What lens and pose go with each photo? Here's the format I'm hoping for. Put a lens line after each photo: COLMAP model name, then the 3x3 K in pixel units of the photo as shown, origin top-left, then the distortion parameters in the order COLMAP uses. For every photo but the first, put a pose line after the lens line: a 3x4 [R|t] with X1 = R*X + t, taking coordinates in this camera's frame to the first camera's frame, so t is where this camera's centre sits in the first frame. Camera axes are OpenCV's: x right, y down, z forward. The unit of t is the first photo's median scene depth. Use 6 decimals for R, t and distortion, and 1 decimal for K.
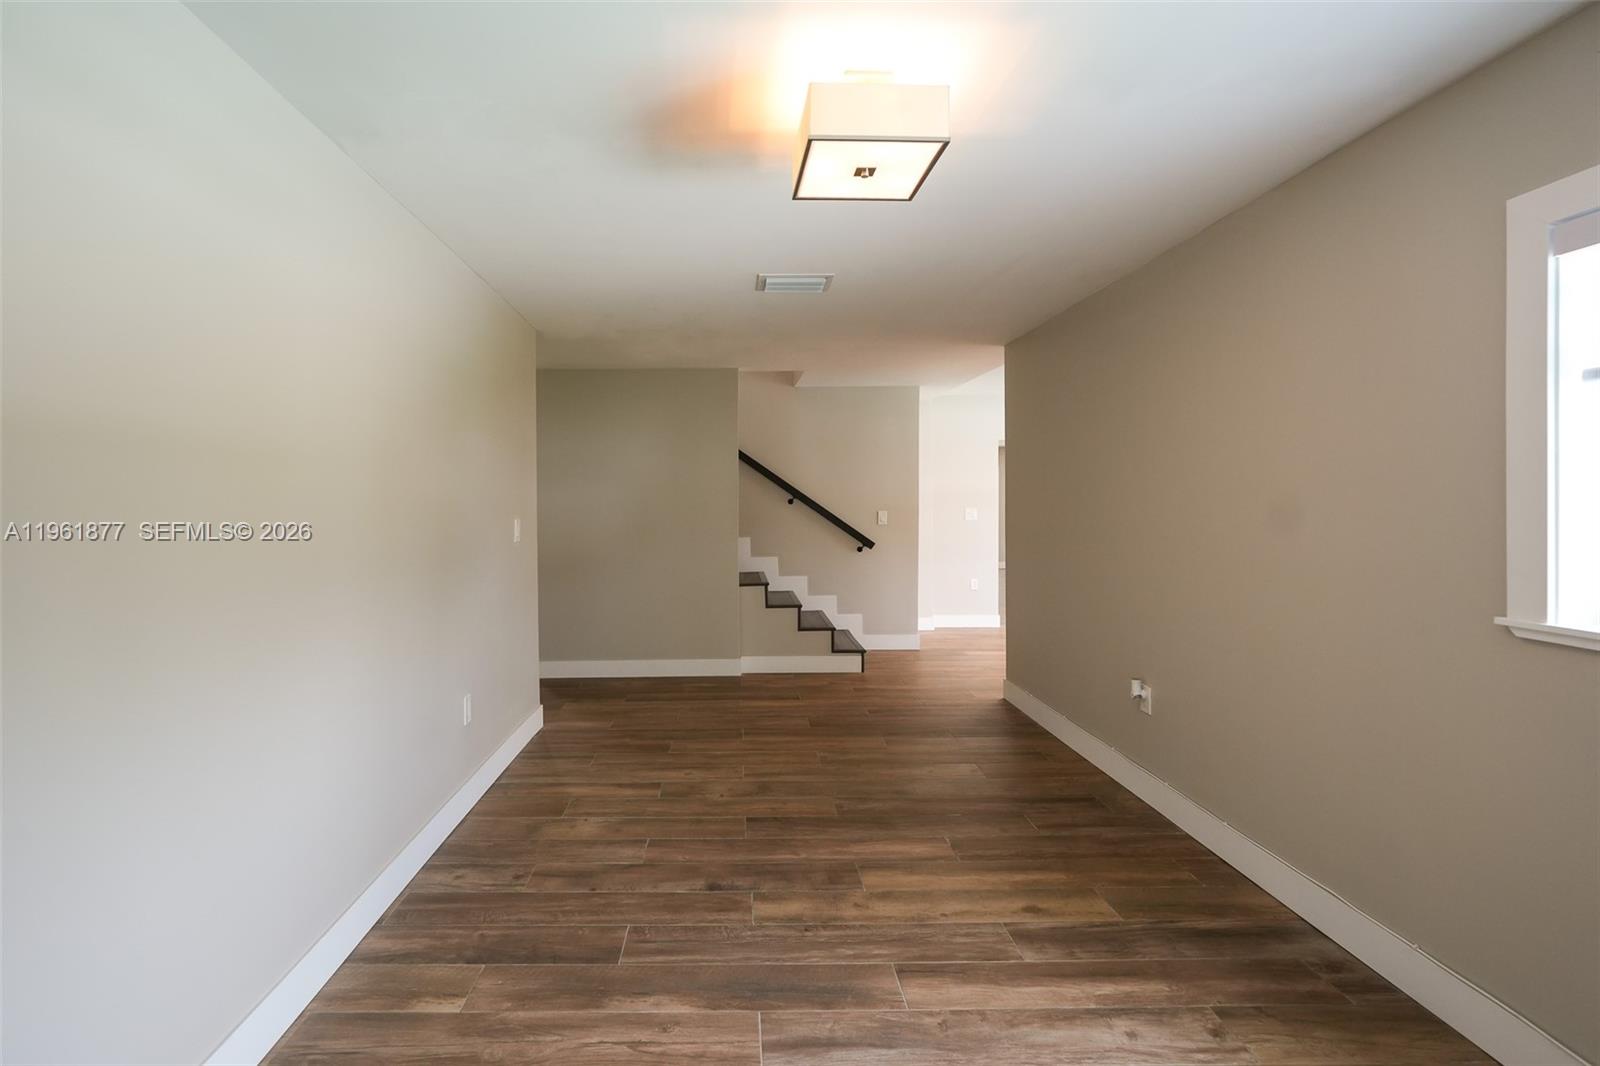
lens RADIAL K [[733.0, 0, 816.7], [0, 733.0, 495.2], [0, 0, 1]] dist [-0.004472, 0.001071]
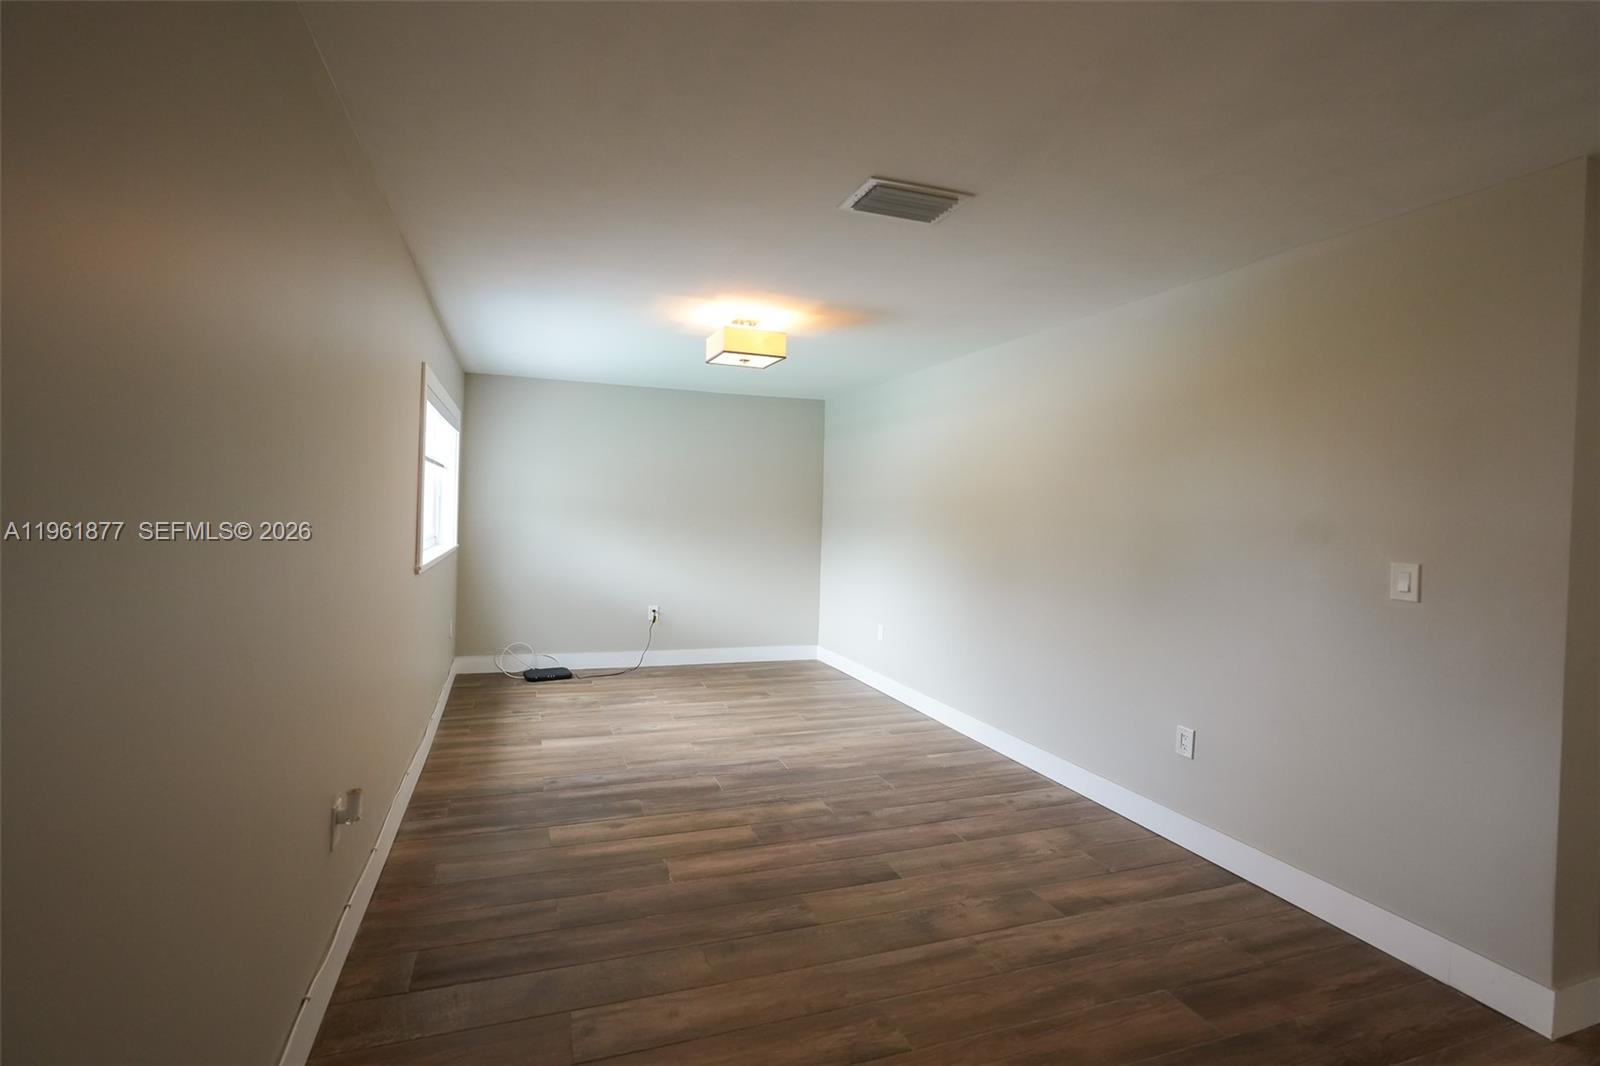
lens RADIAL K [[733.0, 0, 816.7], [0, 733.0, 495.2], [0, 0, 1]] dist [-0.004472, 0.001071]
pose [[-0.963975, -0.024222, -0.264887, 0.290758], [-0.016454, 0.999368, -0.031505, 0.019391], [0.265483, -0.026011, -0.963765, 2.196864]]
